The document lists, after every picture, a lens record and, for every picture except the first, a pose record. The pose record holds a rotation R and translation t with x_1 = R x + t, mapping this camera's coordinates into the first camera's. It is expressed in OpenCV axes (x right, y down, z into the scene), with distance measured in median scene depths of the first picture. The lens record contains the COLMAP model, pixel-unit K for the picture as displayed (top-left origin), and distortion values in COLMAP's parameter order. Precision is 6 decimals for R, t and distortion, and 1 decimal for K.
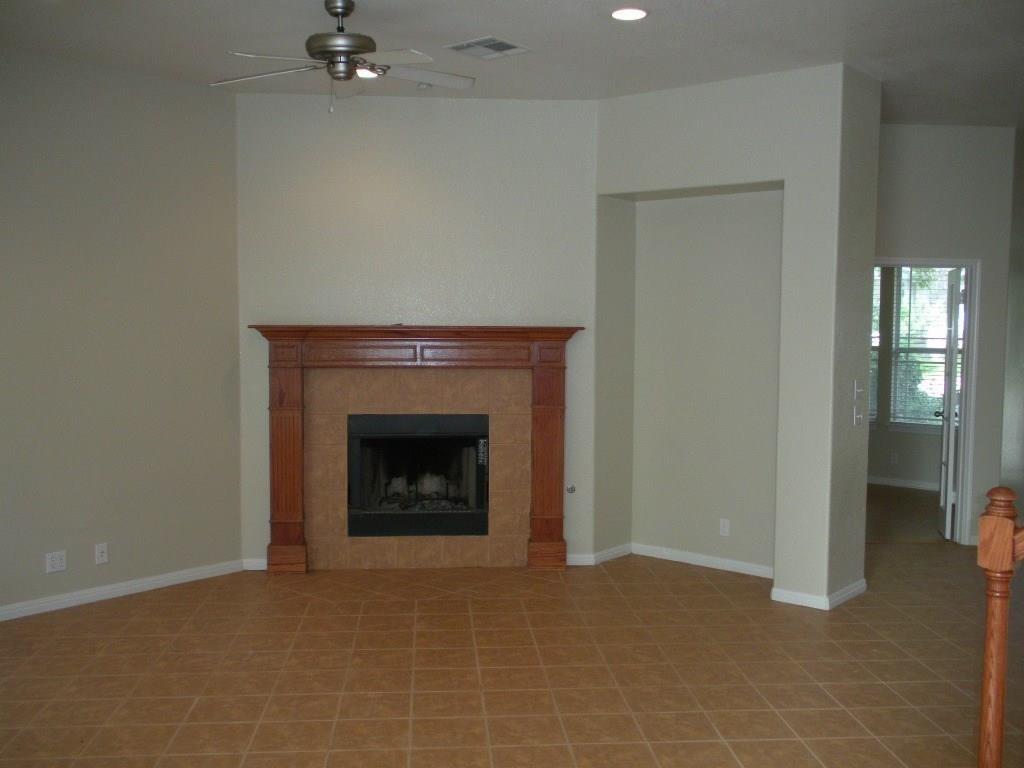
lens RADIAL K [[1049.7, 0, 512.1], [0, 1049.7, 389.4], [0, 0, 1]] dist [-0.005436, 0.034290]
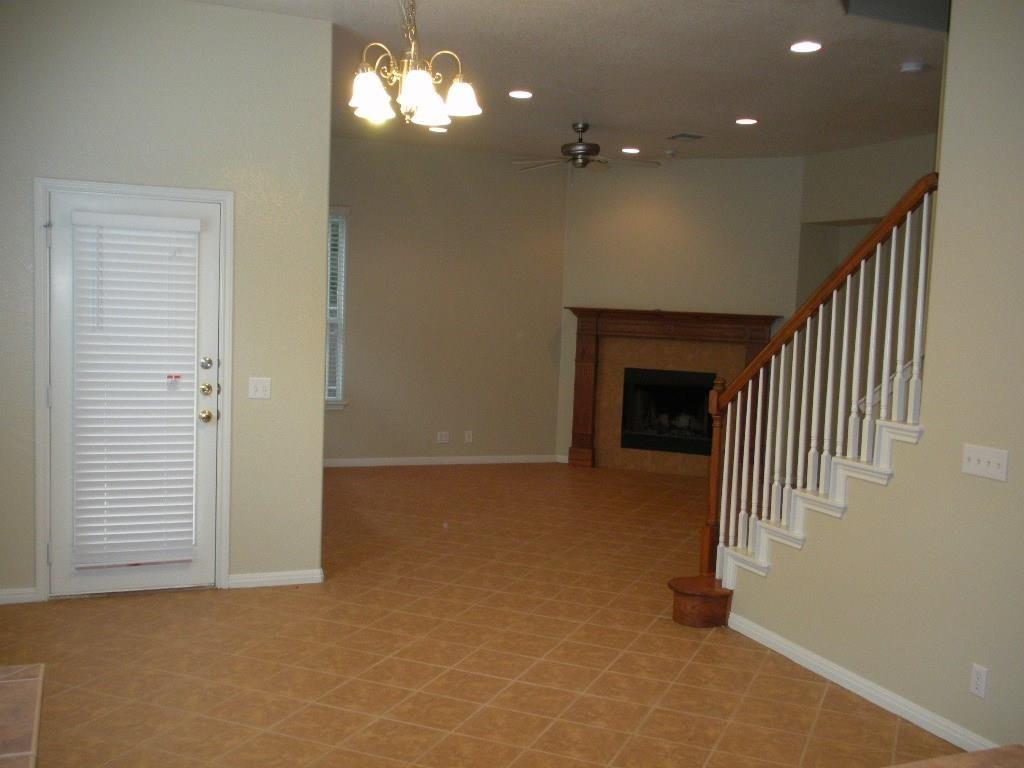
lens RADIAL K [[1049.7, 0, 512.1], [0, 1049.7, 389.4], [0, 0, 1]] dist [-0.005436, 0.034290]
pose [[0.881987, 0.070766, -0.465931, 0.415985], [-0.065001, 0.997479, 0.028453, 0.022682], [0.466770, 0.005191, 0.884364, -0.433451]]
